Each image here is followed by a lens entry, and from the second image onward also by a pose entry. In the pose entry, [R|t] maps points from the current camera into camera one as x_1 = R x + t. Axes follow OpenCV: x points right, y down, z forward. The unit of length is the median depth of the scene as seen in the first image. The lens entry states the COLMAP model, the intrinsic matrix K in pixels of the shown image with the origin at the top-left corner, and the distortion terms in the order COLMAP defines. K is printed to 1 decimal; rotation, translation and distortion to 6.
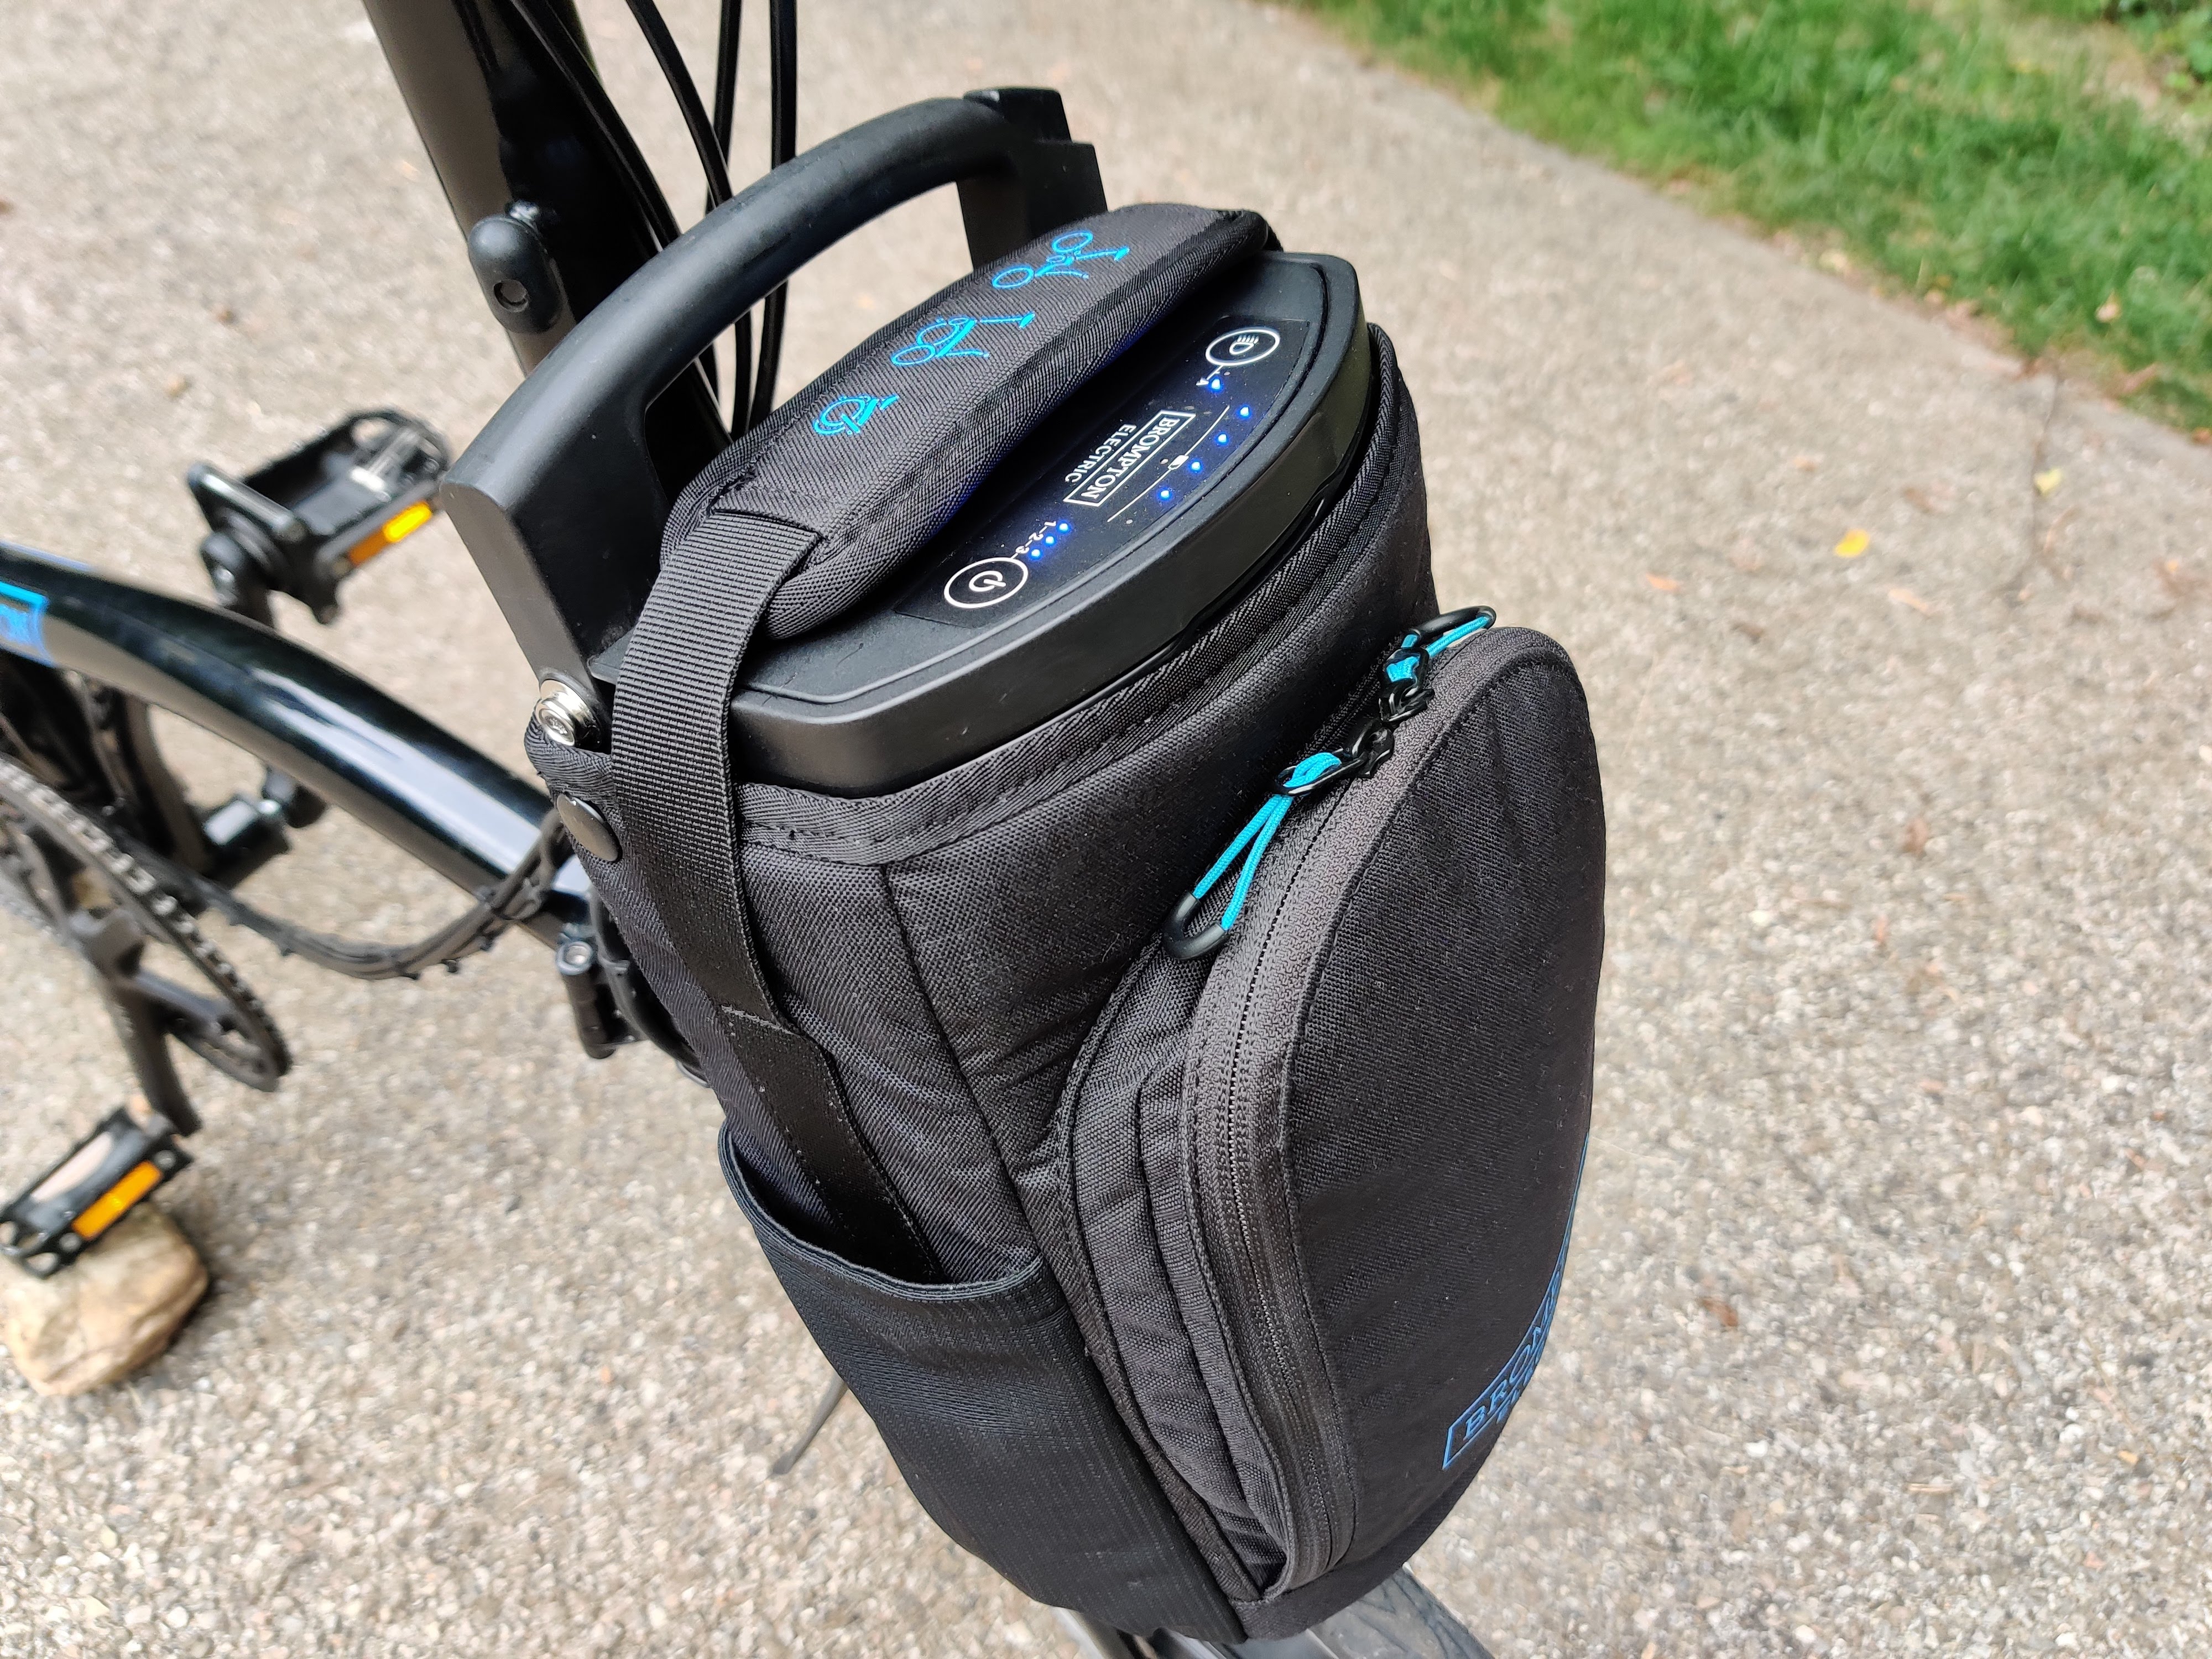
lens RADIAL K [[1729.1, 0, 1113.4], [0, 1729.1, 828.1], [0, 0, 1]] dist [0.012976, -0.050222]
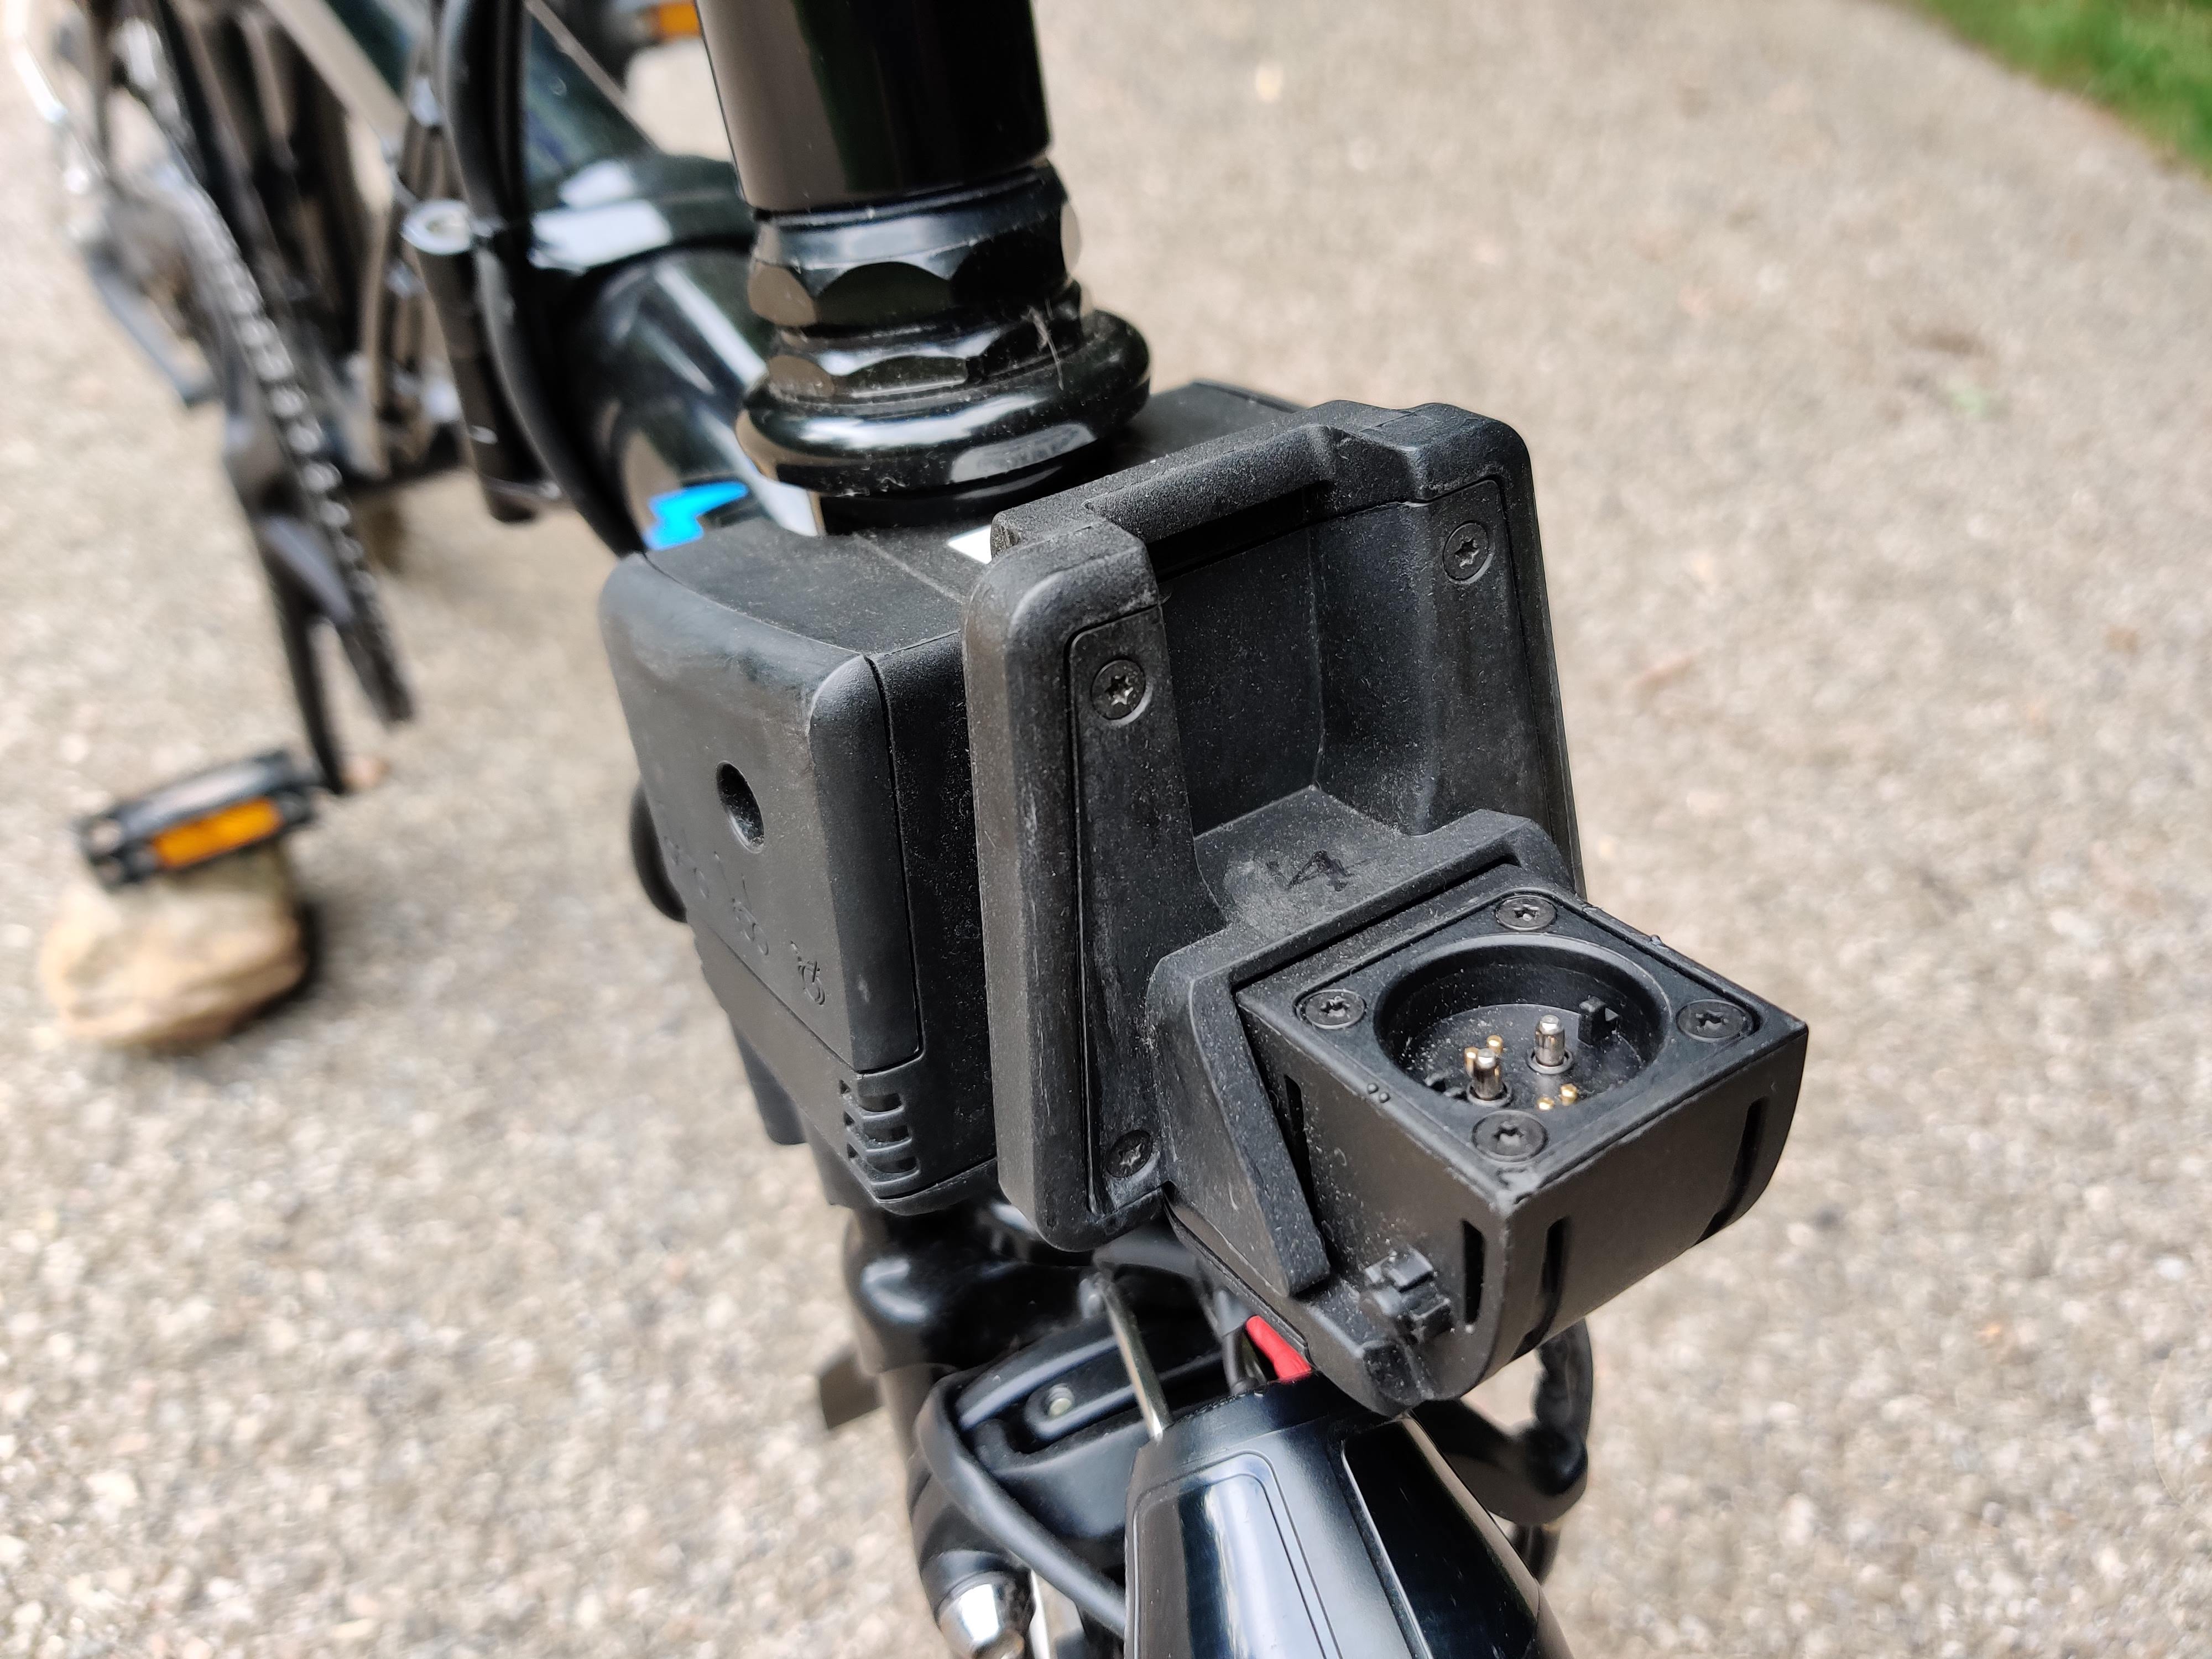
lens RADIAL K [[1729.1, 0, 1112.7], [0, 1729.1, 831.6], [0, 0, 1]] dist [0.012976, -0.050222]
pose [[0.912623, 0.297888, -0.279967, 0.029002], [-0.317351, 0.947956, -0.025851, 0.098577], [0.257695, 0.112440, 0.959662, 0.315737]]
